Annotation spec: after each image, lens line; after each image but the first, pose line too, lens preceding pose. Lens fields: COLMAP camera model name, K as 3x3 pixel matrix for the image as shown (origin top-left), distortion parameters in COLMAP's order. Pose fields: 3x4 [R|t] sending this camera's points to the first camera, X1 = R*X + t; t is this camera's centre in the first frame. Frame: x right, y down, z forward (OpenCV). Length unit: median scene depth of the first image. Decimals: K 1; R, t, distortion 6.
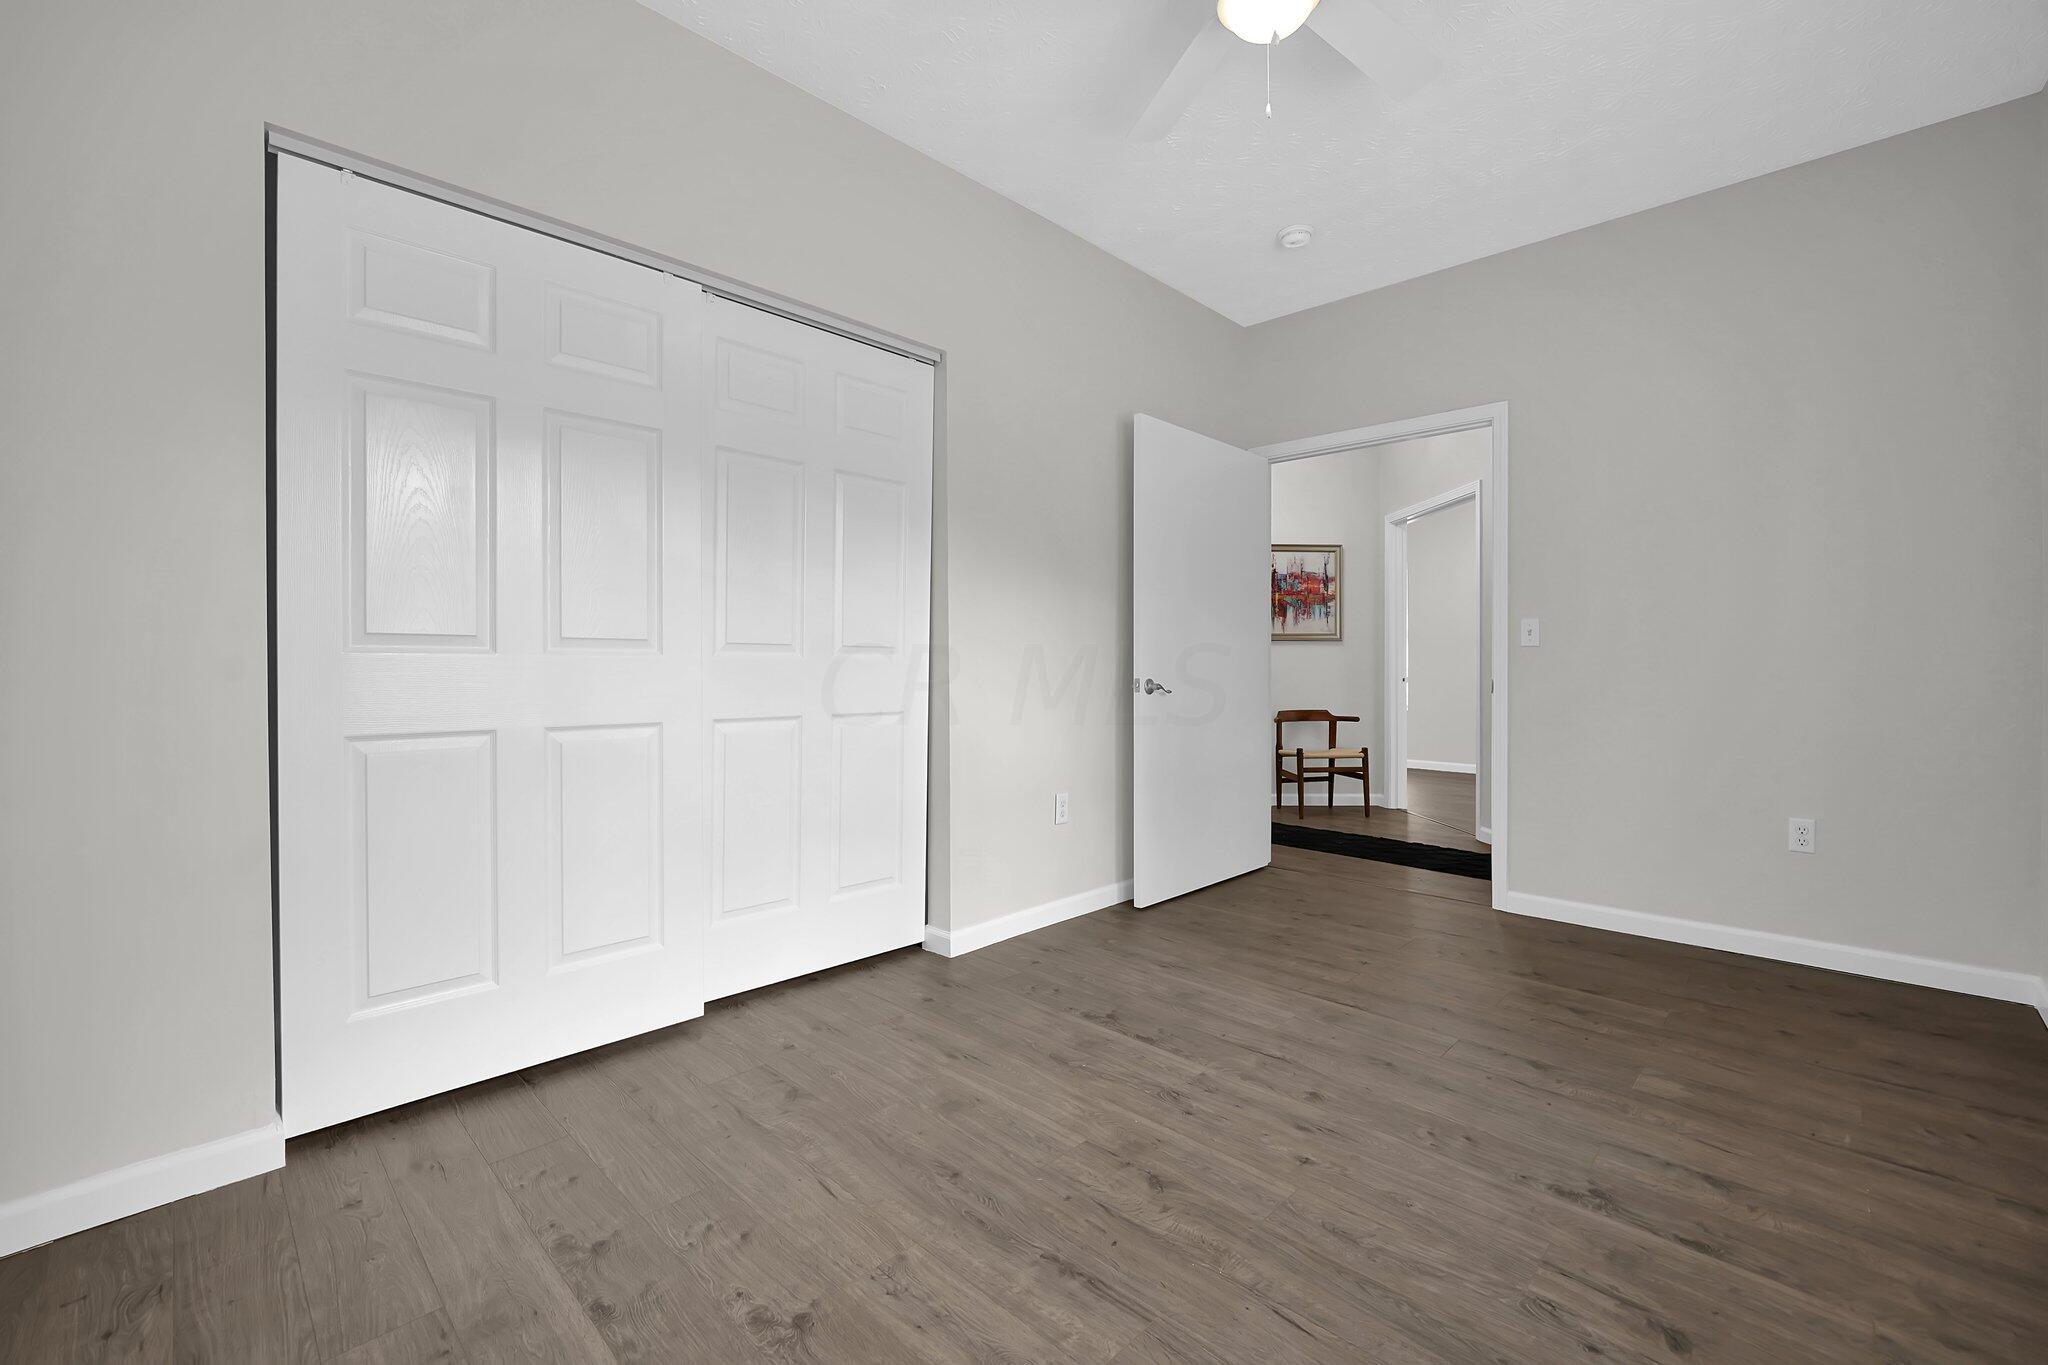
lens RADIAL K [[862.7, 0, 1024.5], [0, 862.7, 683.4], [0, 0, 1]] dist [-0.024898, -0.000270]
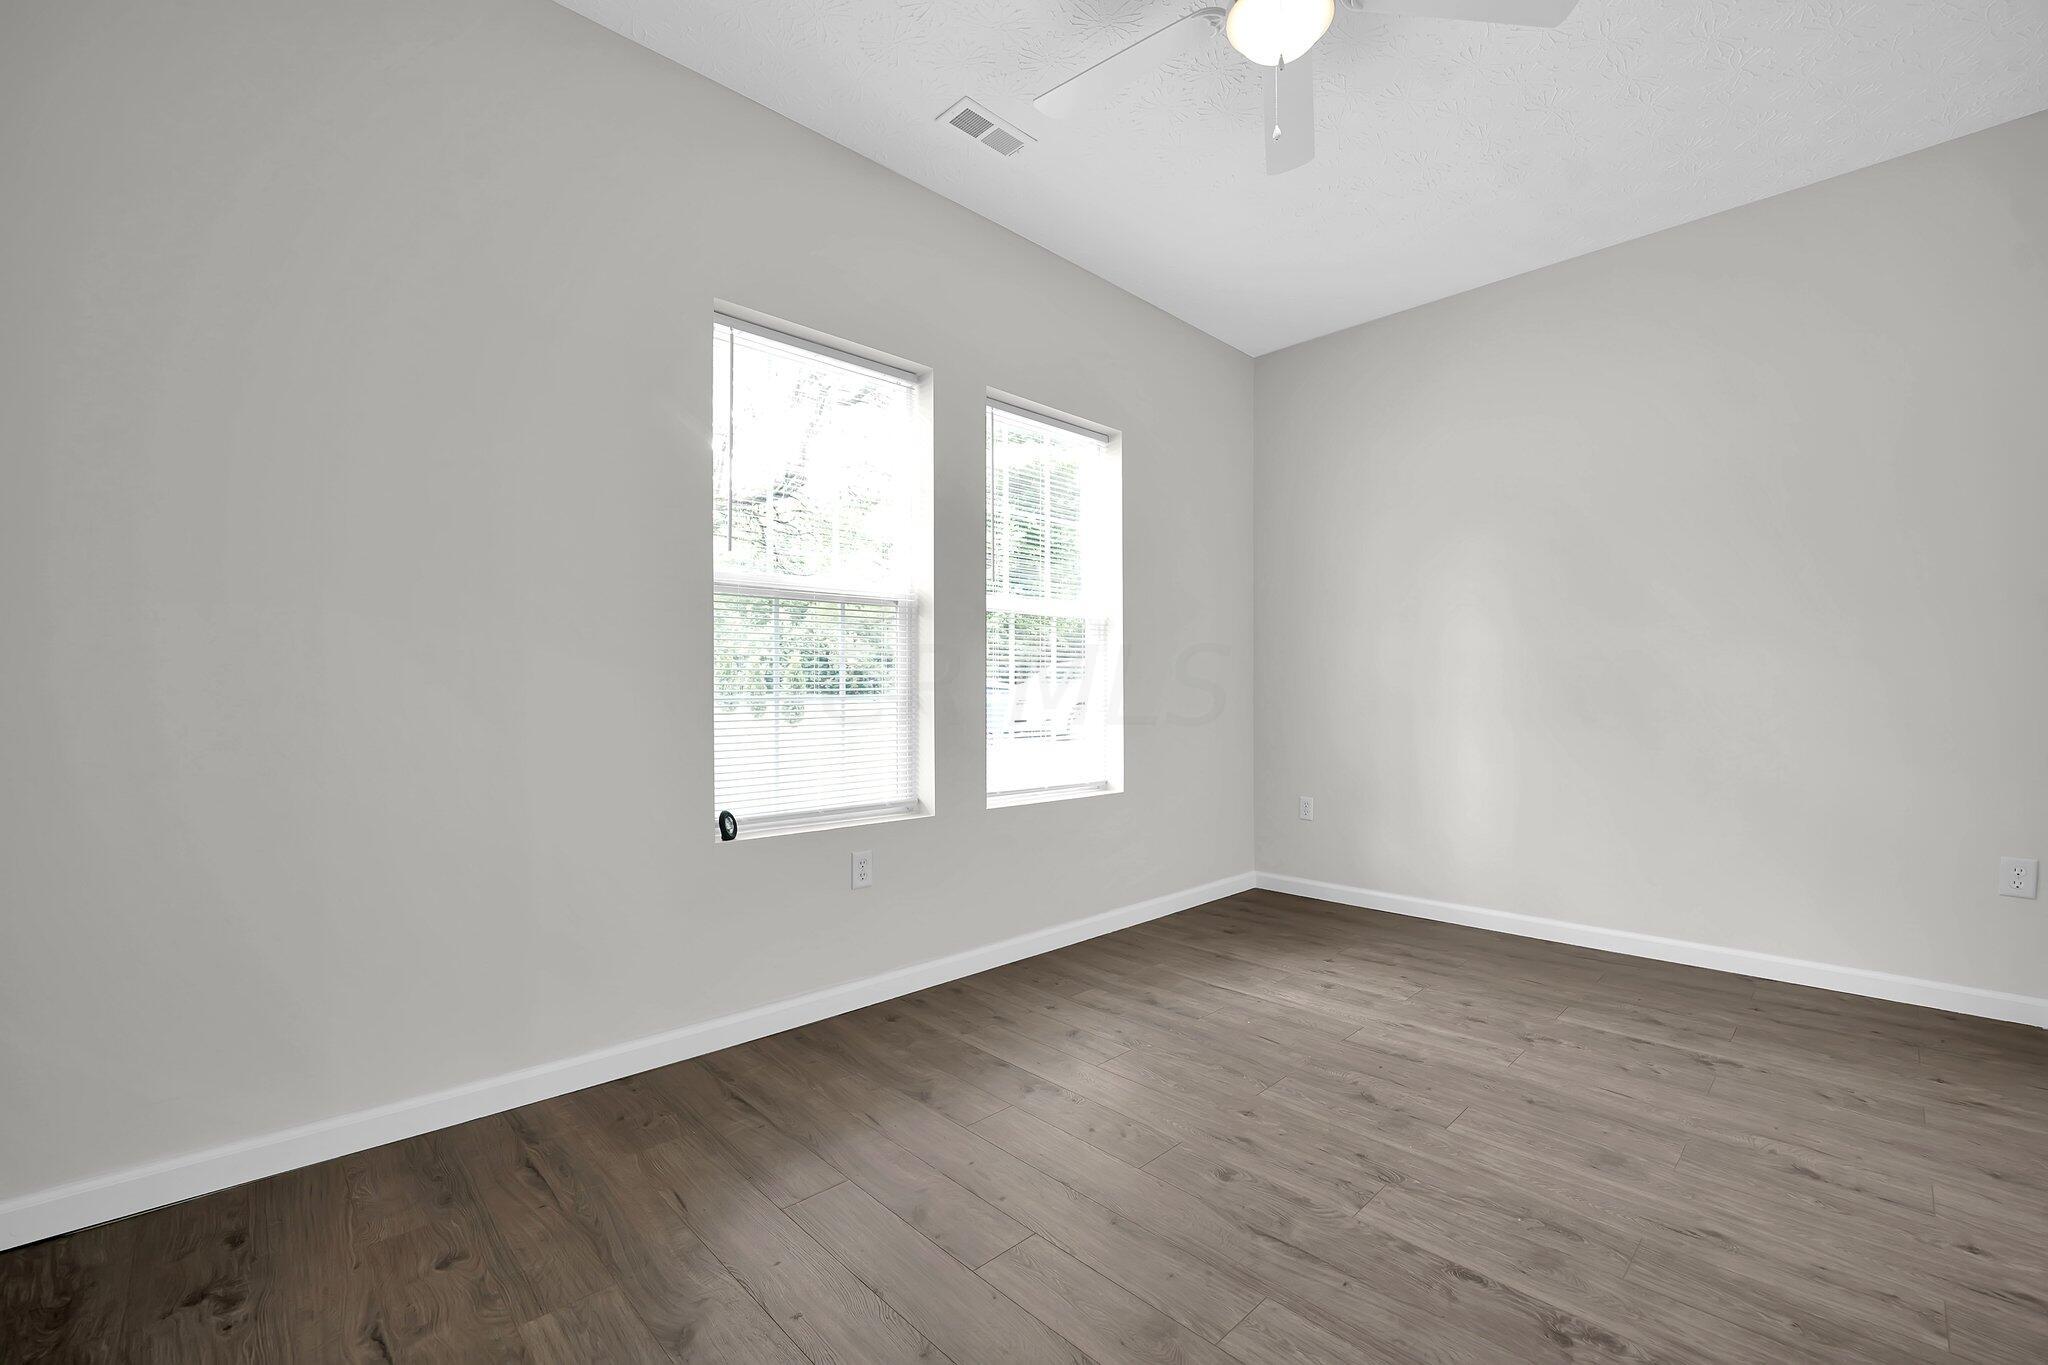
lens RADIAL K [[862.7, 0, 1023.0], [0, 862.7, 676.5], [0, 0, 1]] dist [-0.024898, -0.000270]
pose [[-0.999613, -0.004732, 0.027401, 0.552007], [-0.004694, 0.999988, 0.001445, -0.038593], [-0.027408, 0.001316, -0.999623, 1.982411]]
